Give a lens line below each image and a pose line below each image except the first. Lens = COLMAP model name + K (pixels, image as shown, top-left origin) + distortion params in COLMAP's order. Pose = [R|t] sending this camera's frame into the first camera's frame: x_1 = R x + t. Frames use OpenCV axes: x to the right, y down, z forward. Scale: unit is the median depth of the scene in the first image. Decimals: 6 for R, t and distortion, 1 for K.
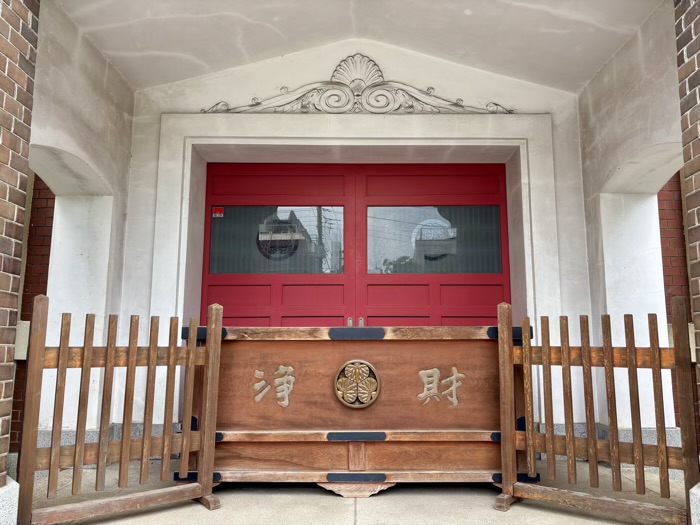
lens RADIAL K [[525.8, 0, 350.9], [0, 525.8, 259.9], [0, 0, 1]] dist [0.028508, -0.020343]
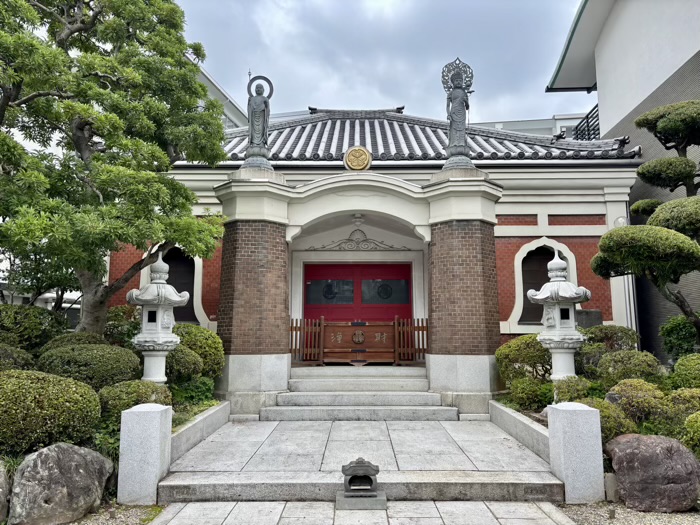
lens RADIAL K [[525.8, 0, 349.7], [0, 525.8, 263.3], [0, 0, 1]] dist [0.028508, -0.020343]
pose [[0.999965, -0.008101, -0.002081, -0.040236], [0.008144, 0.999734, 0.021586, -0.373725], [0.001906, -0.021602, 0.999765, -2.748197]]
